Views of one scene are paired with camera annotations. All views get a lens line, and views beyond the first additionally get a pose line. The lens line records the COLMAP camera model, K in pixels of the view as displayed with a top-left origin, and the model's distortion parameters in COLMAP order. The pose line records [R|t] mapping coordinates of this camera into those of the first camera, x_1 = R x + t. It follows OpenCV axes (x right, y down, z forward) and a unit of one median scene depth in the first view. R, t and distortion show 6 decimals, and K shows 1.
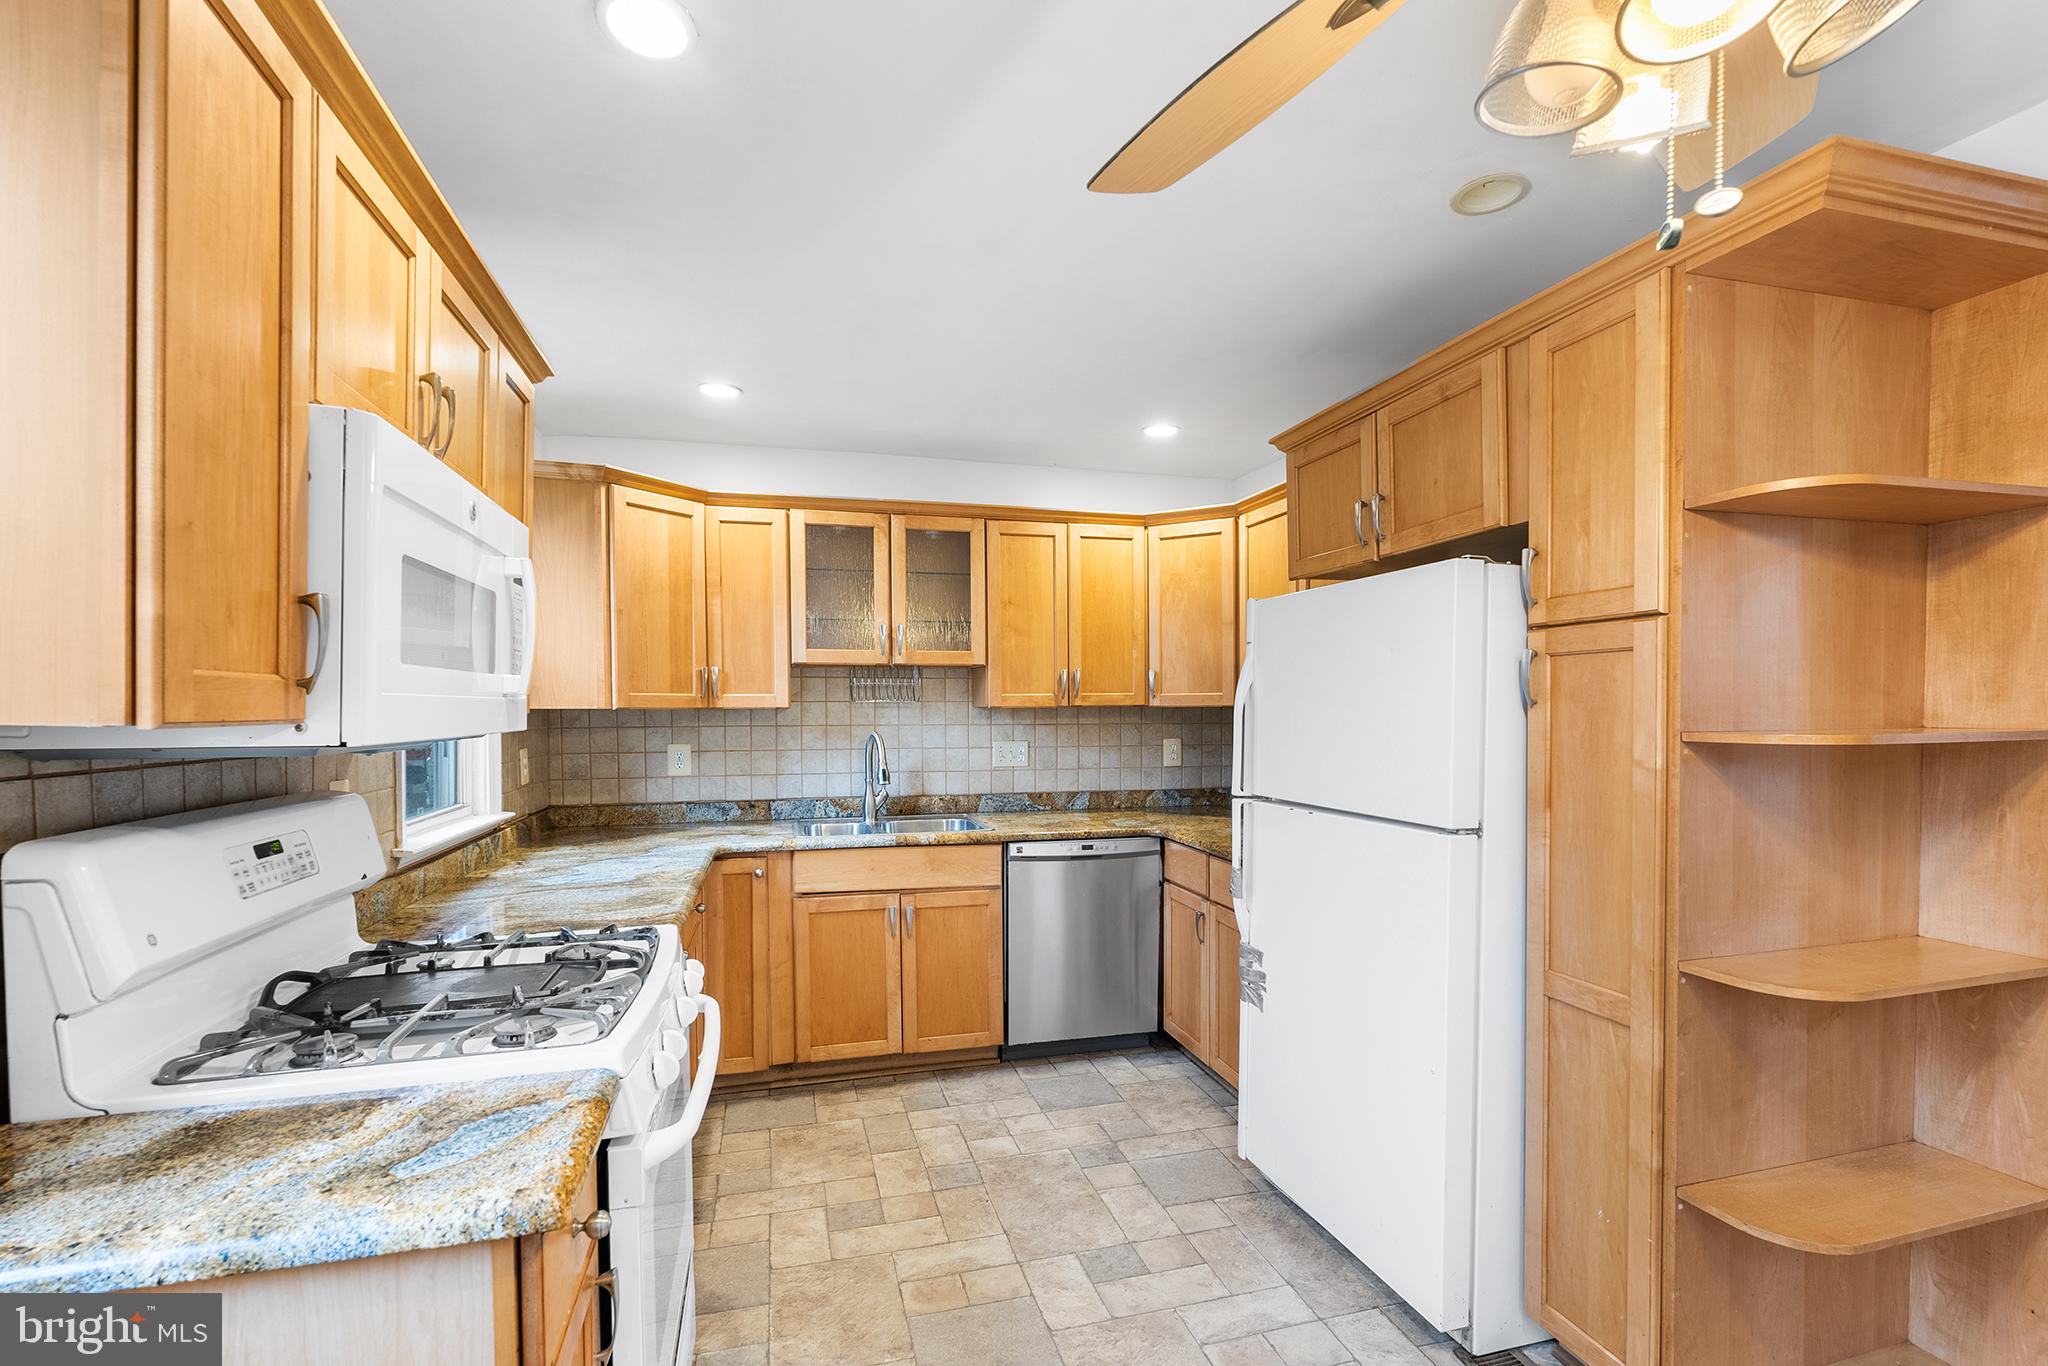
lens RADIAL K [[921.1, 0, 1041.5], [0, 921.1, 701.7], [0, 0, 1]] dist [-0.006054, 0.000608]
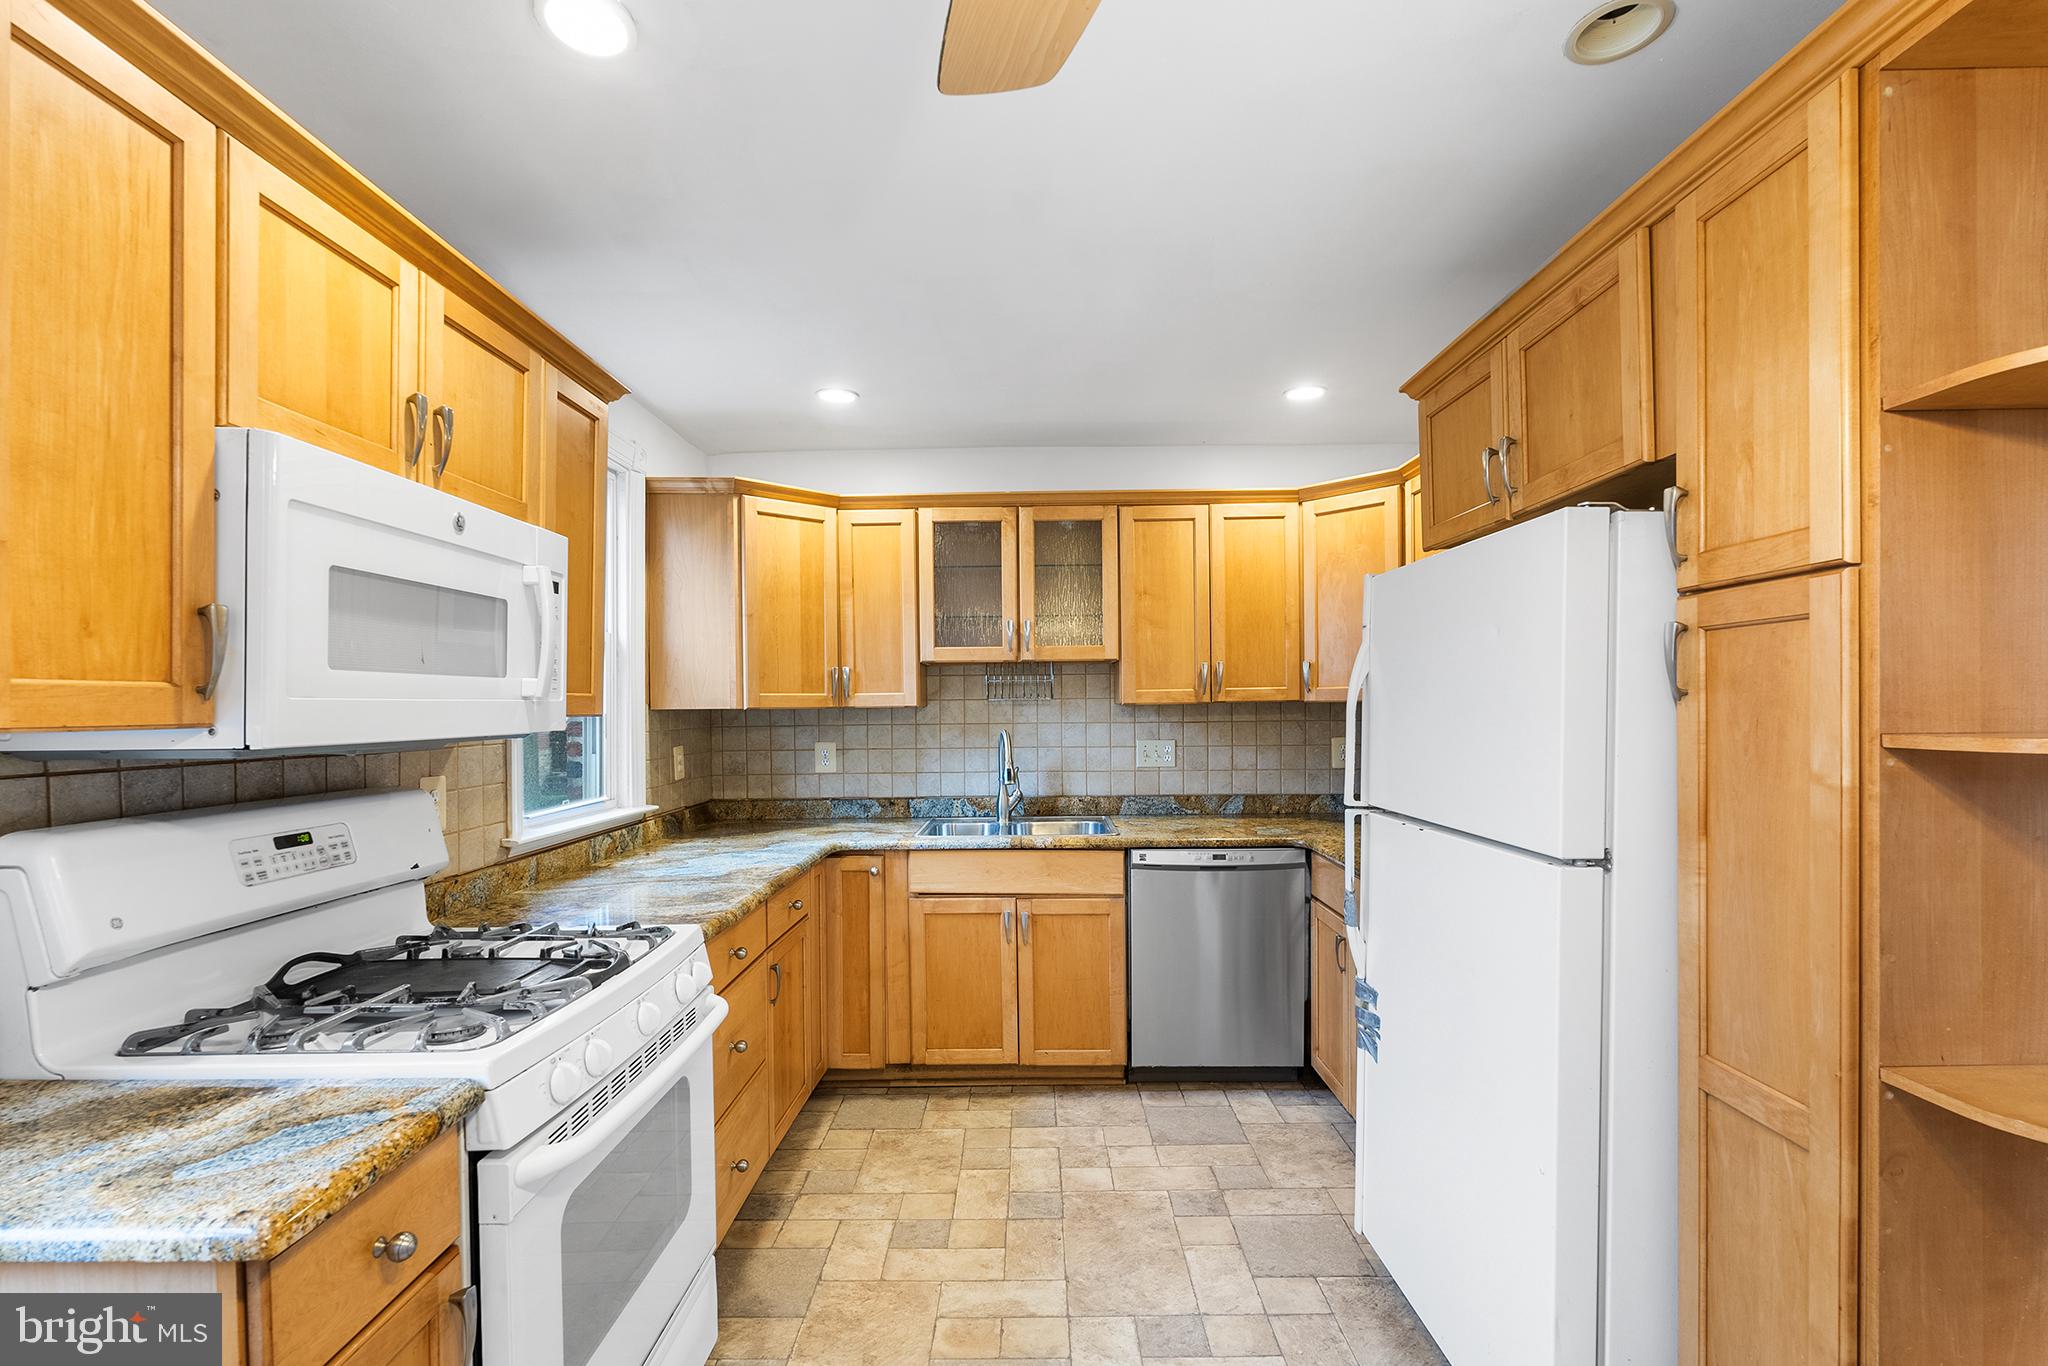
lens RADIAL K [[921.1, 0, 1034.0], [0, 921.1, 695.8], [0, 0, 1]] dist [-0.006054, 0.000608]
pose [[0.961446, -0.010722, -0.274783, 0.174486], [0.010081, 0.999942, -0.003744, 0.000168], [0.274807, 0.000829, 0.961499, 0.103751]]
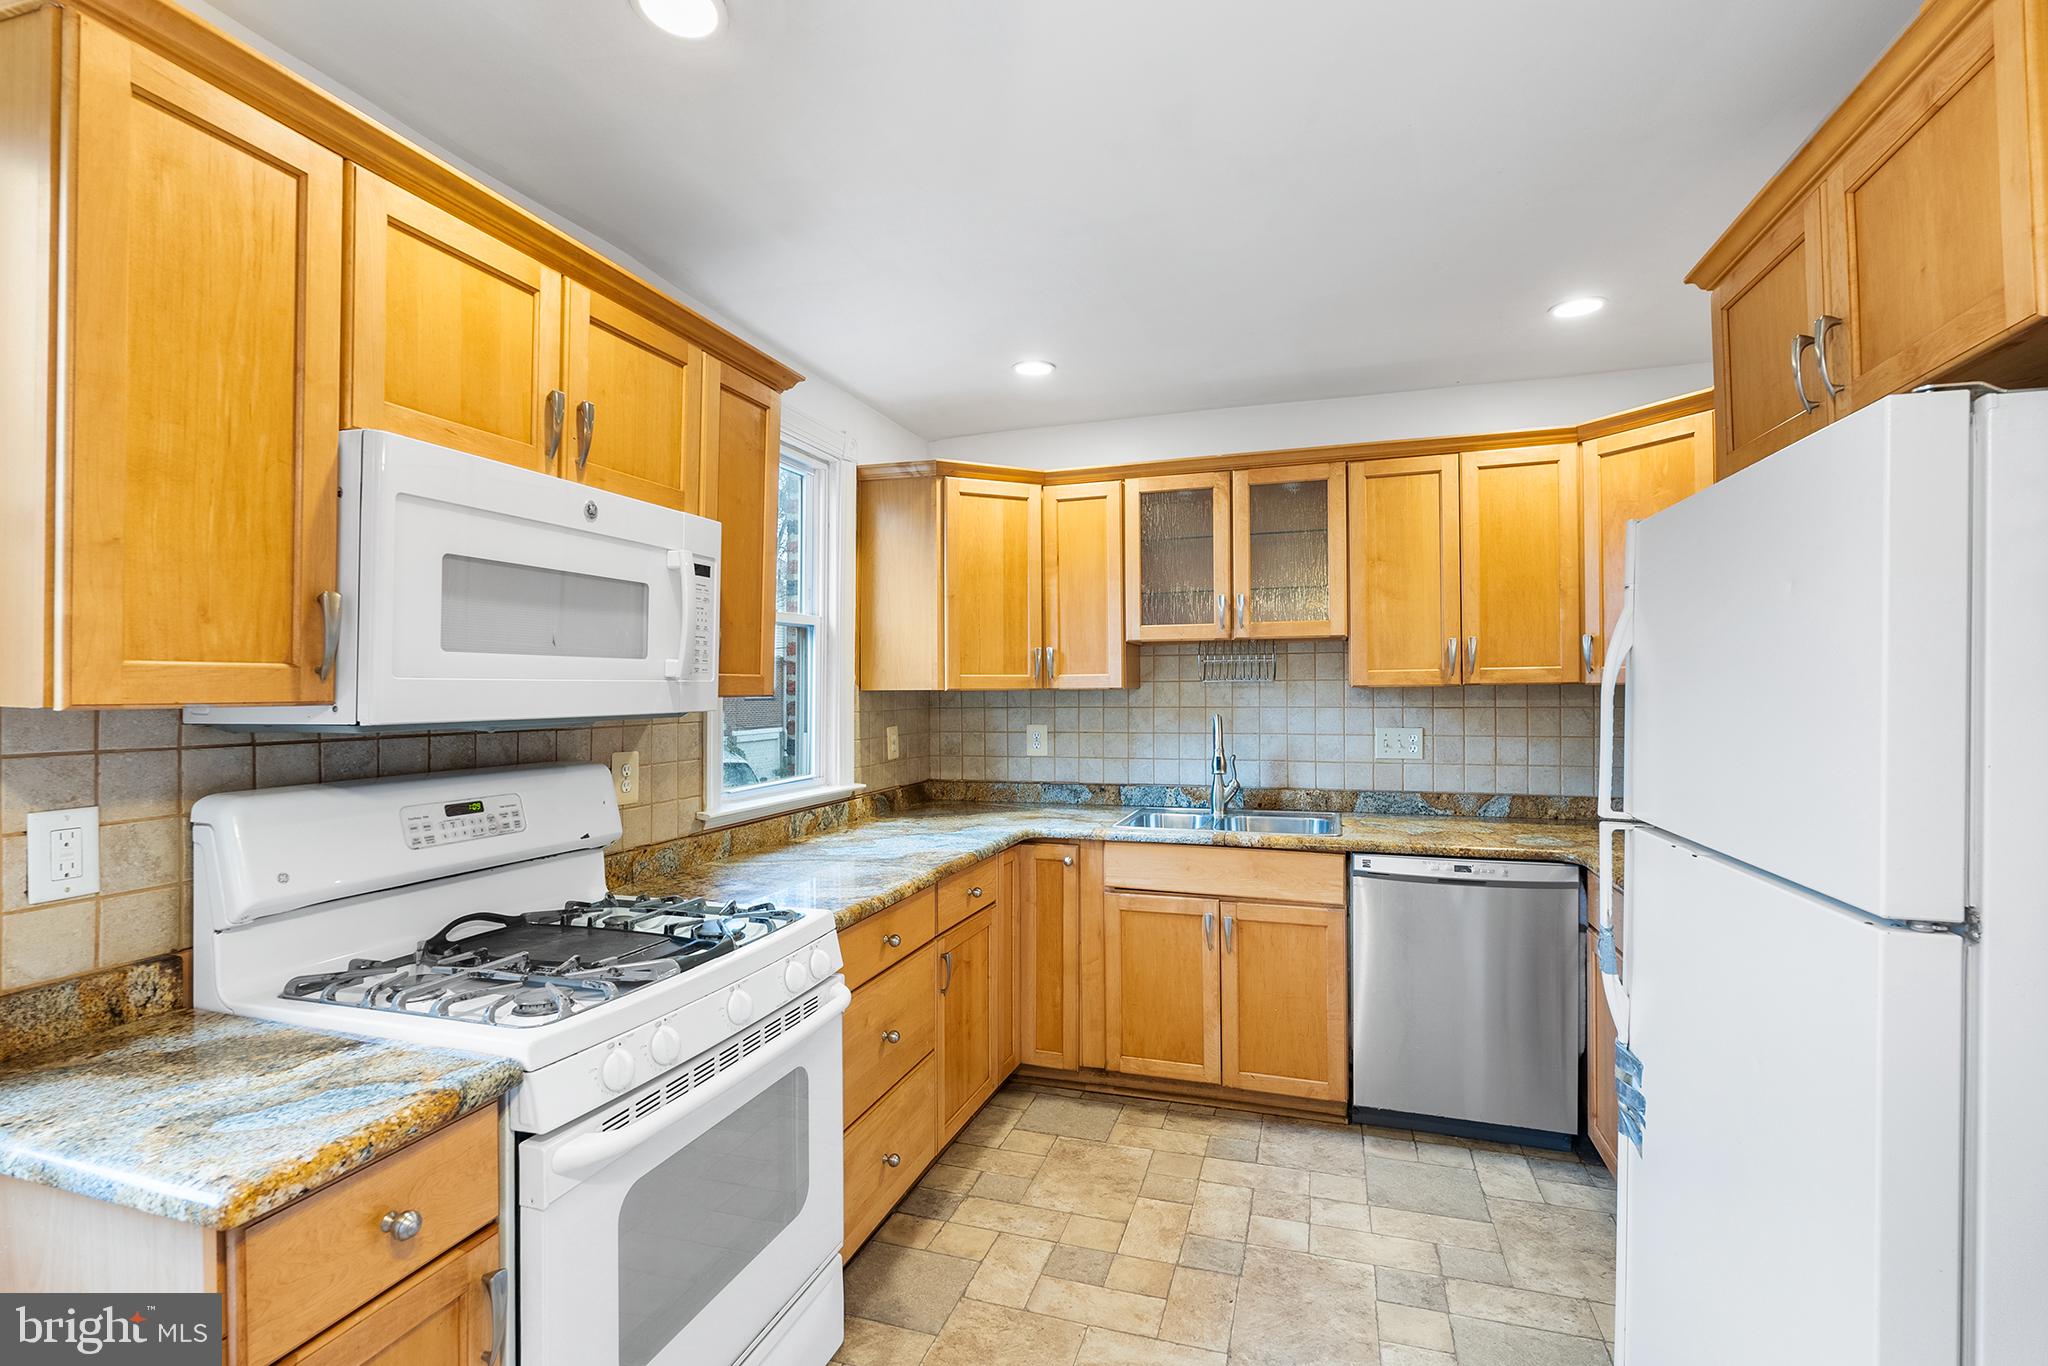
lens RADIAL K [[921.1, 0, 1033.1], [0, 921.1, 665.7], [0, 0, 1]] dist [-0.006054, 0.000608]
pose [[0.831503, -0.018094, -0.555225, 0.250534], [0.008417, 0.999765, -0.019977, 0.002119], [0.555456, 0.011937, 0.831460, 0.228018]]
